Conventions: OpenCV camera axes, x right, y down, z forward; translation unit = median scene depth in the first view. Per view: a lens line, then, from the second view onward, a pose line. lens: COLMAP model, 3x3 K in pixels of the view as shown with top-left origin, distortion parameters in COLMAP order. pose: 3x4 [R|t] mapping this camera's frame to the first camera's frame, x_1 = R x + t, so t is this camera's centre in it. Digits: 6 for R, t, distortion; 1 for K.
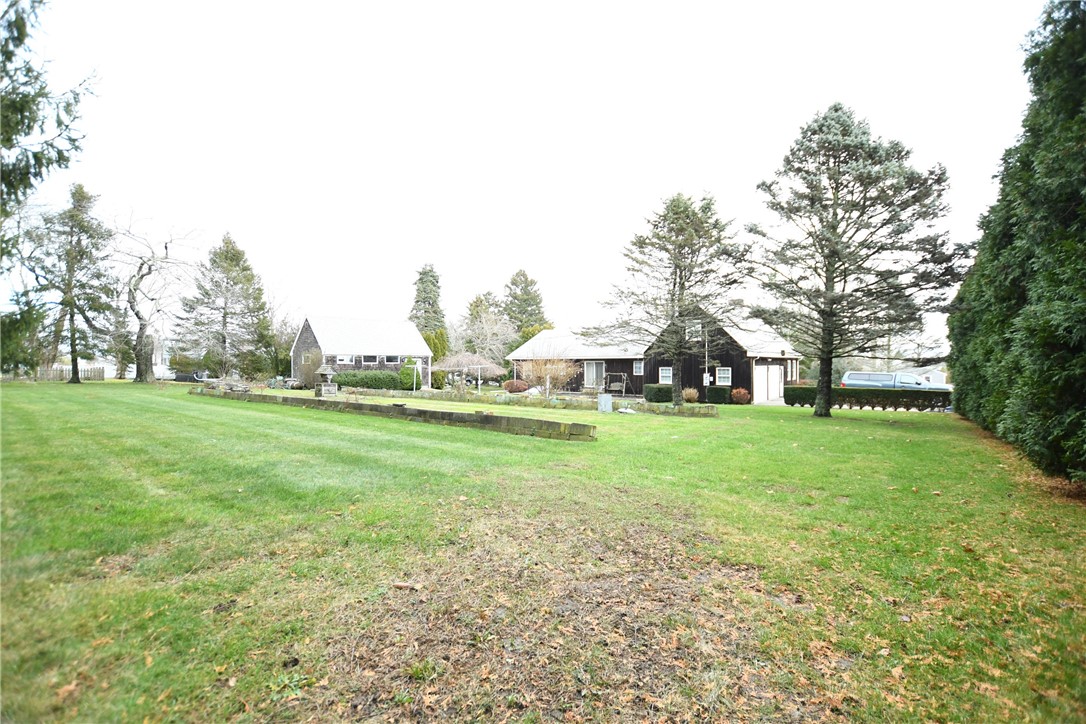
lens RADIAL K [[478.7, 0, 539.7], [0, 478.7, 365.1], [0, 0, 1]] dist [-0.024306, 0.000372]
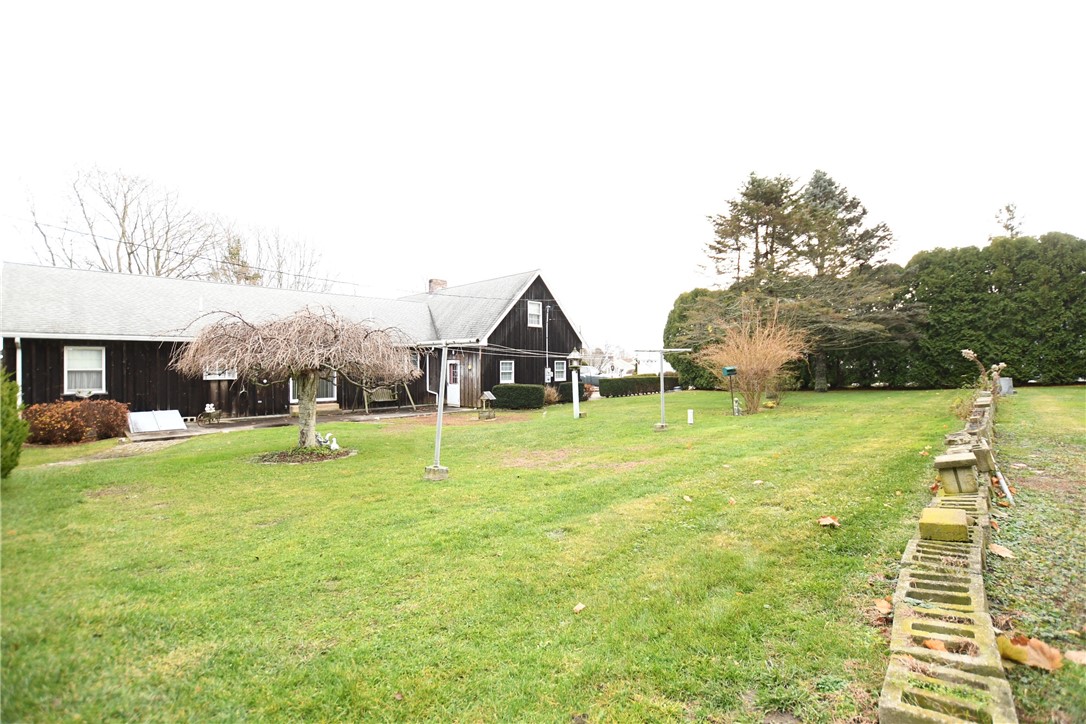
lens RADIAL K [[478.7, 0, 539.7], [0, 478.7, 365.1], [0, 0, 1]] dist [-0.024306, 0.000372]
pose [[0.115436, -0.000241, 0.993315, -0.435736], [0.008090, 0.999967, -0.000697, 0.012145], [-0.993282, 0.008117, 0.115434, 0.848465]]
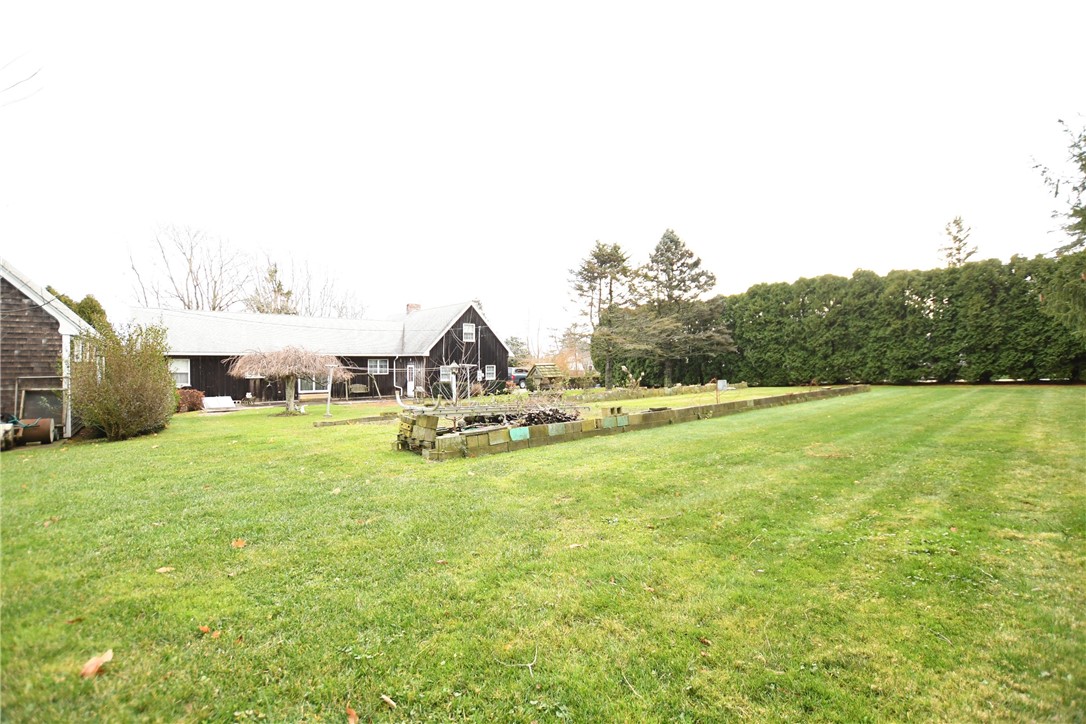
lens RADIAL K [[478.7, 0, 539.7], [0, 478.7, 365.1], [0, 0, 1]] dist [-0.024306, 0.000372]
pose [[0.185049, -0.006467, 0.982708, -0.707542], [0.004887, 0.999972, 0.005660, -0.001127], [-0.982717, 0.003755, 0.185076, 0.592276]]
